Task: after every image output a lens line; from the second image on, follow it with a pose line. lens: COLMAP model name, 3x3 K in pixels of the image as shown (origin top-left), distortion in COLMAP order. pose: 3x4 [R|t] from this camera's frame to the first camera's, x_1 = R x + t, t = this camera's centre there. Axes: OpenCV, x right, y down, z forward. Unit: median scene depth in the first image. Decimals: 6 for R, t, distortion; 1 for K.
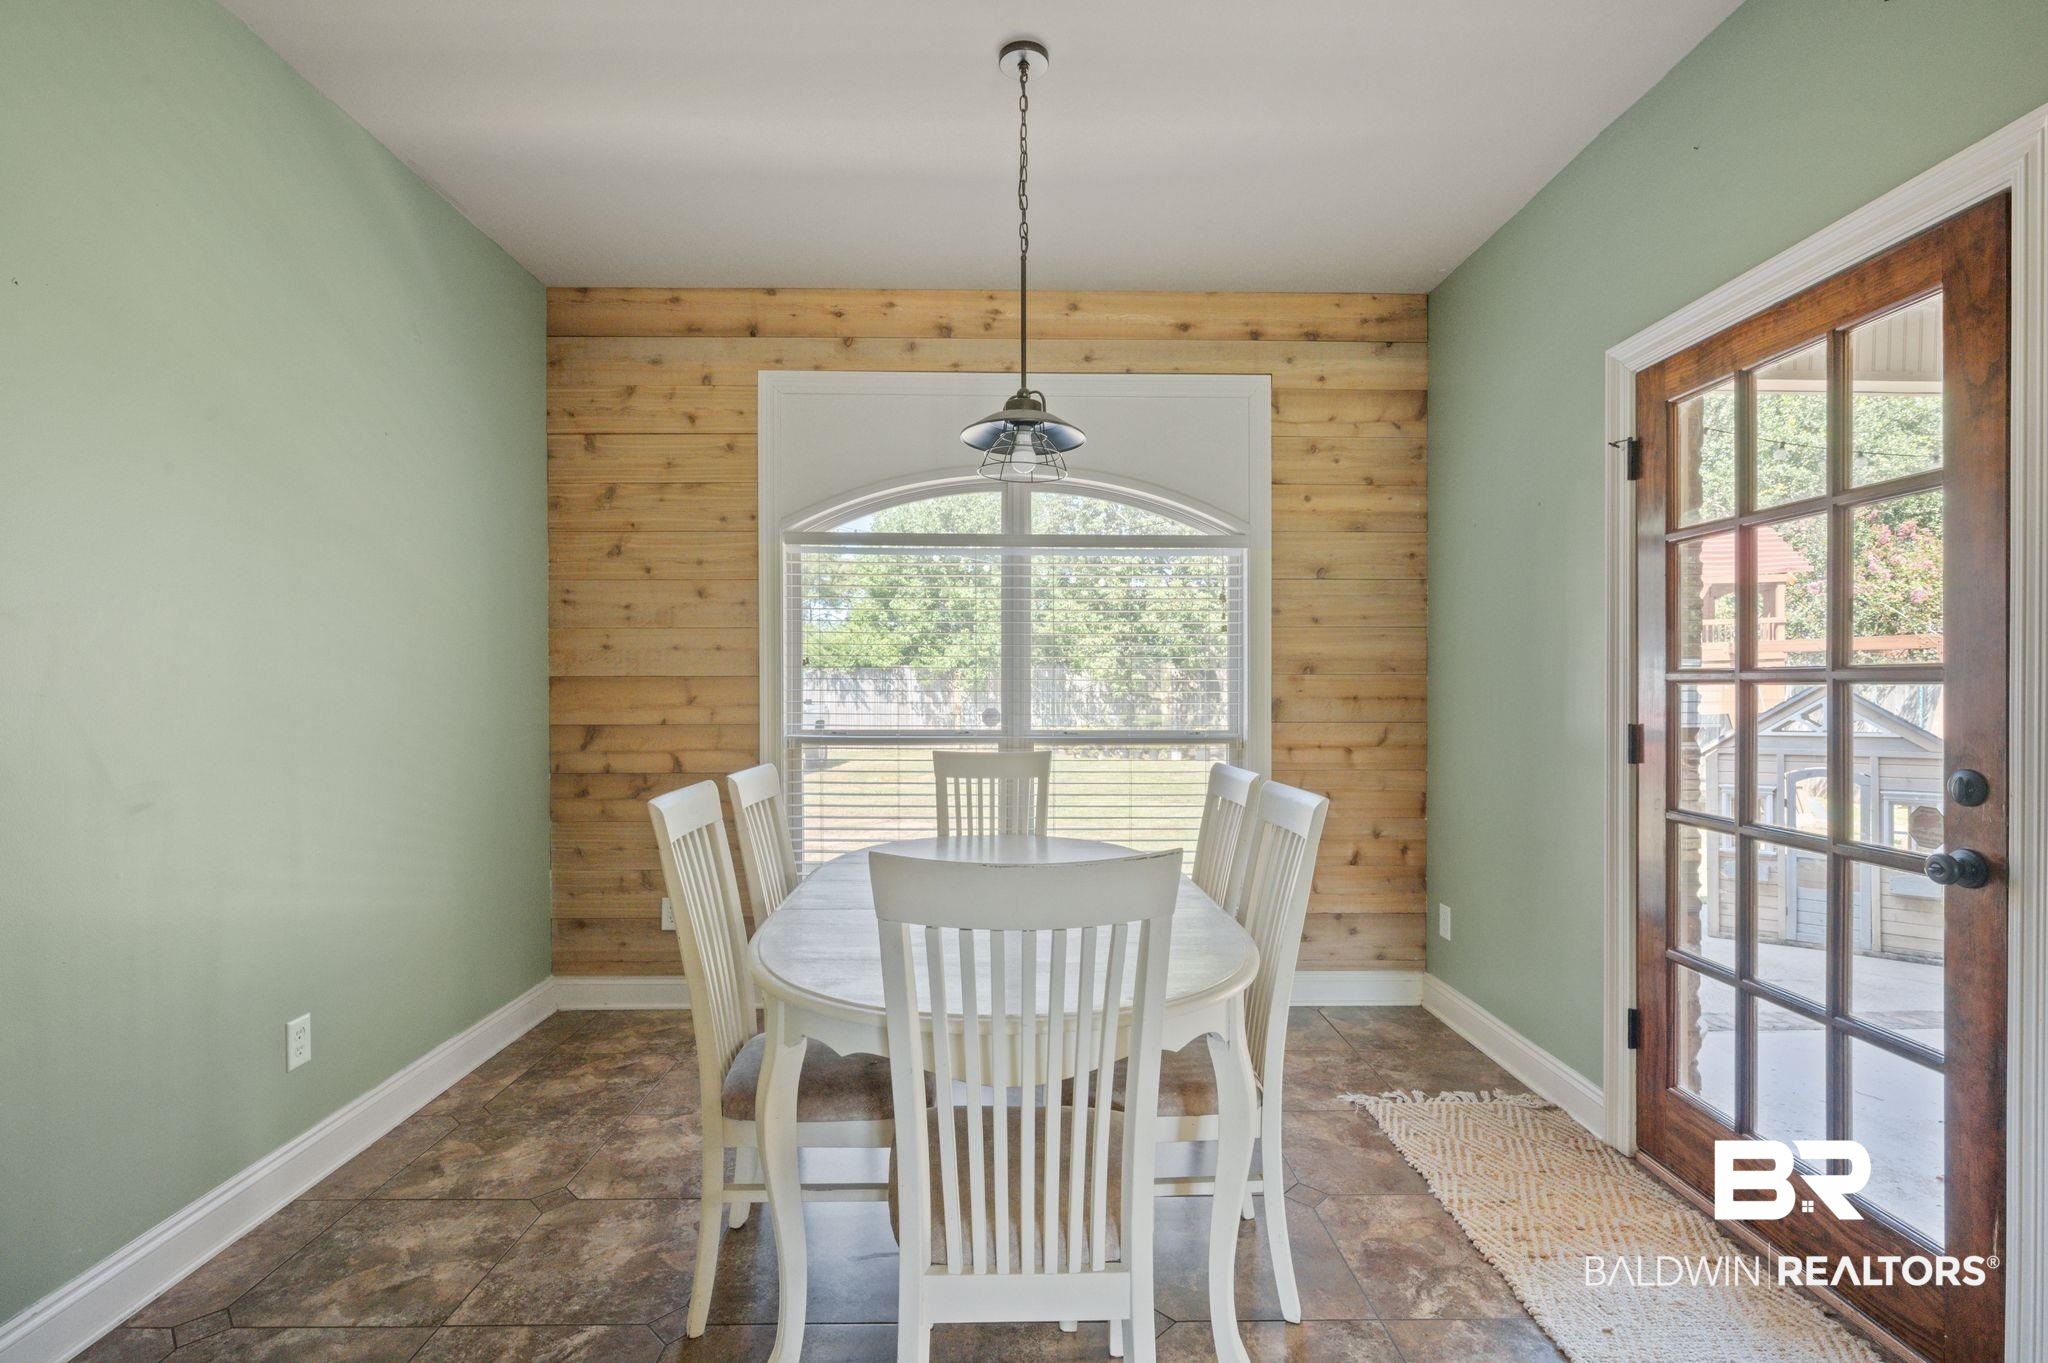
lens RADIAL K [[929.2, 0, 1039.5], [0, 929.2, 706.9], [0, 0, 1]] dist [-0.001952, -0.000338]
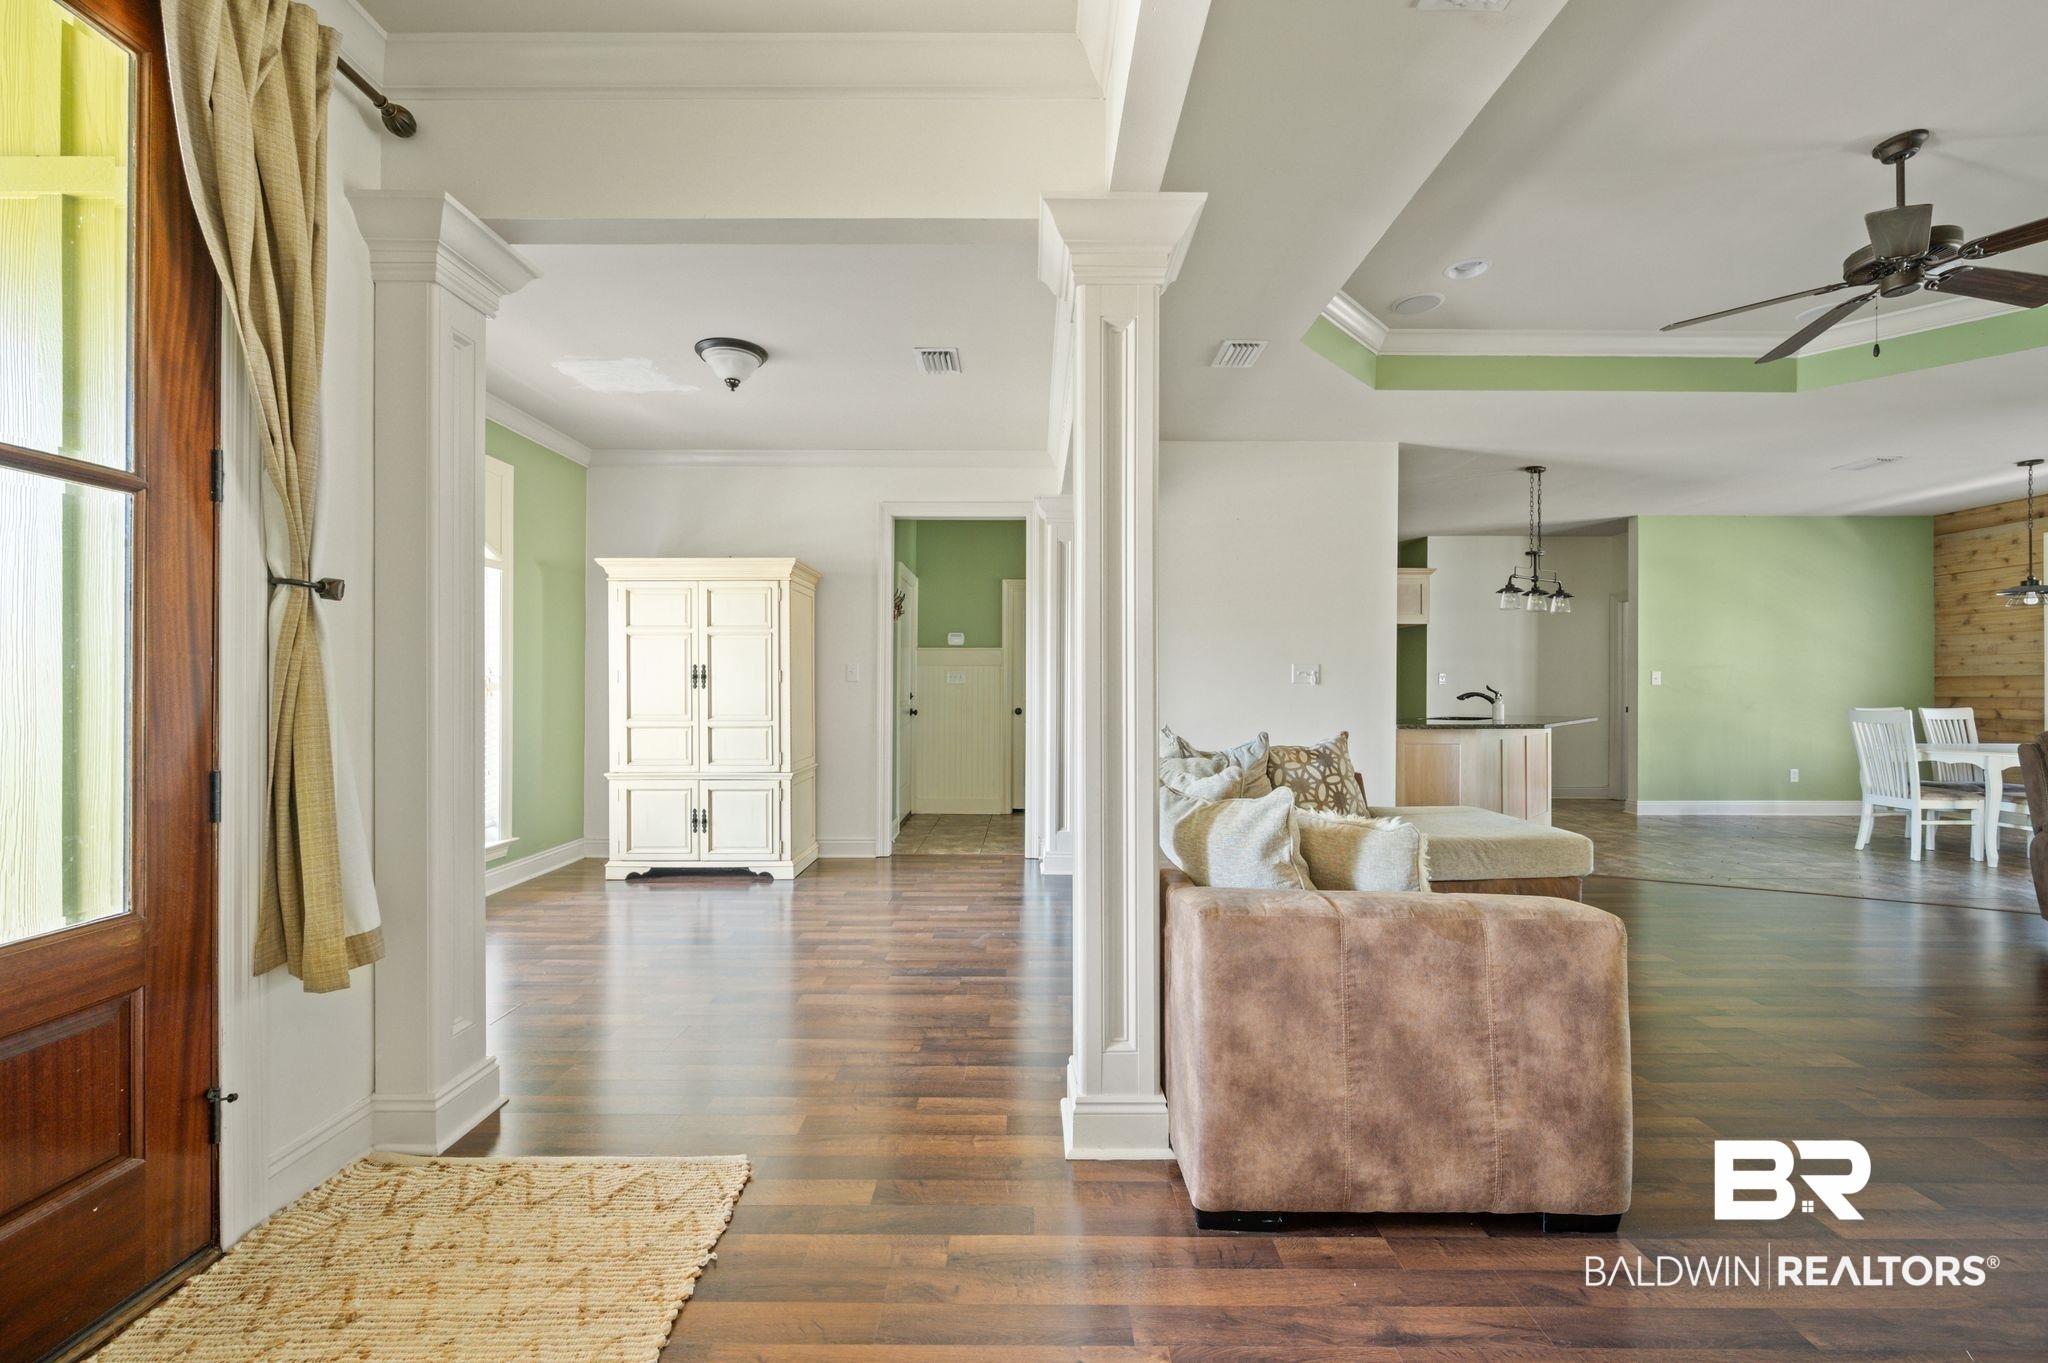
lens RADIAL K [[808.1, 0, 1021.0], [0, 808.1, 680.6], [0, 0, 1]] dist [-0.001081, -0.000006]
pose [[-0.032180, -0.009930, -0.999433, 1.625502], [-0.021003, 0.999737, -0.009257, 0.045553], [0.999261, 0.020693, -0.032380, -1.286212]]
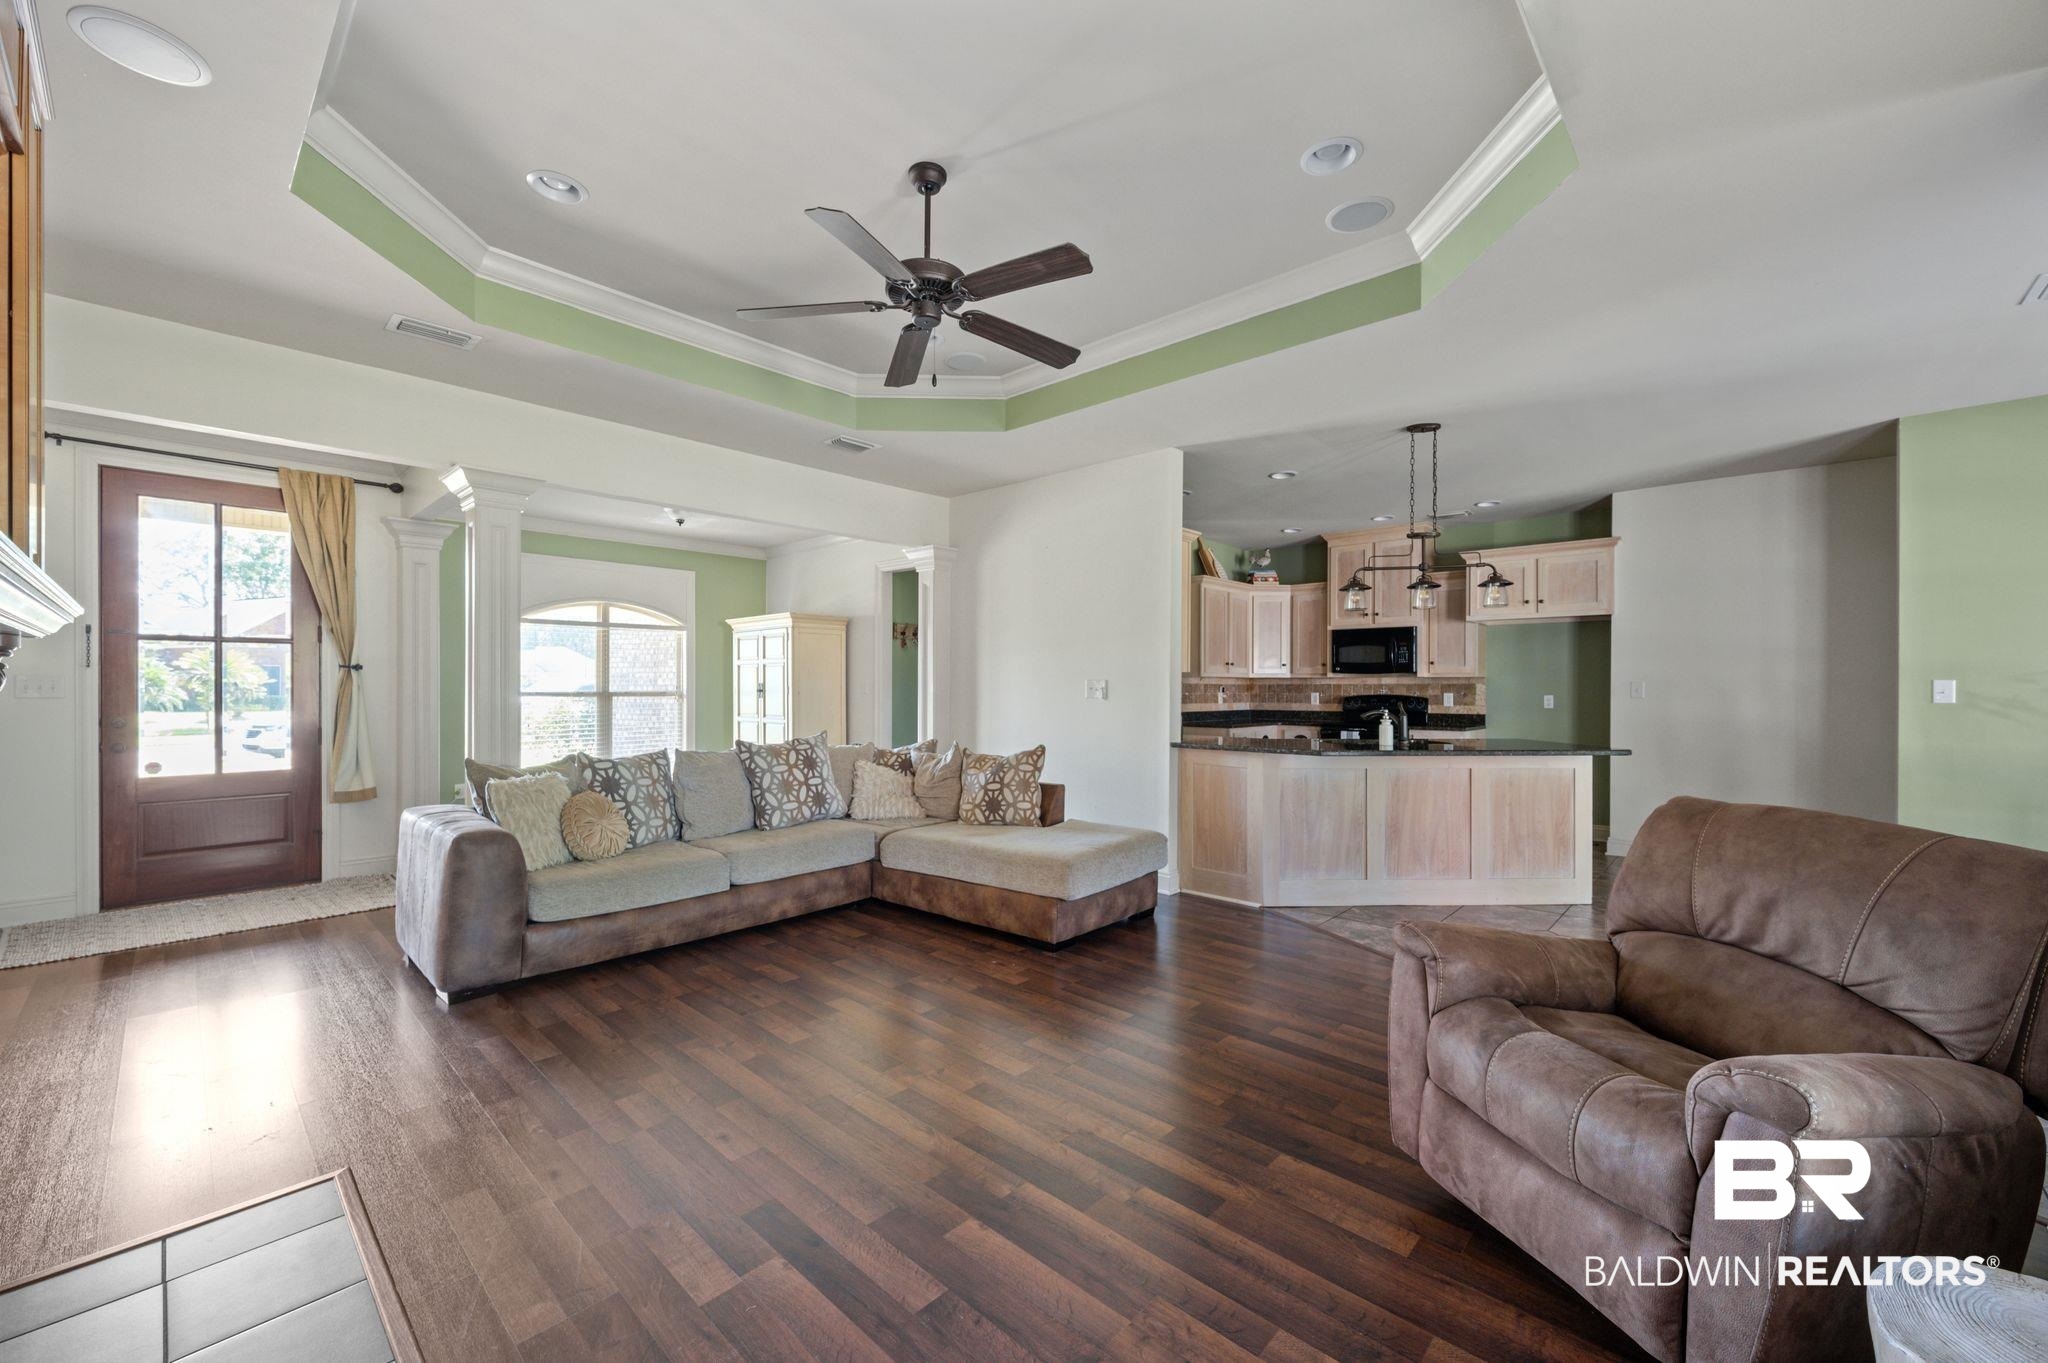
lens RADIAL K [[808.1, 0, 1024.7], [0, 808.1, 681.8], [0, 0, 1]] dist [-0.001081, -0.000006]
pose [[-0.705151, -0.007735, -0.709015, 1.319788], [-0.017419, 0.999828, 0.006417, -0.011765], [0.708844, 0.016876, -0.705164, 0.141827]]
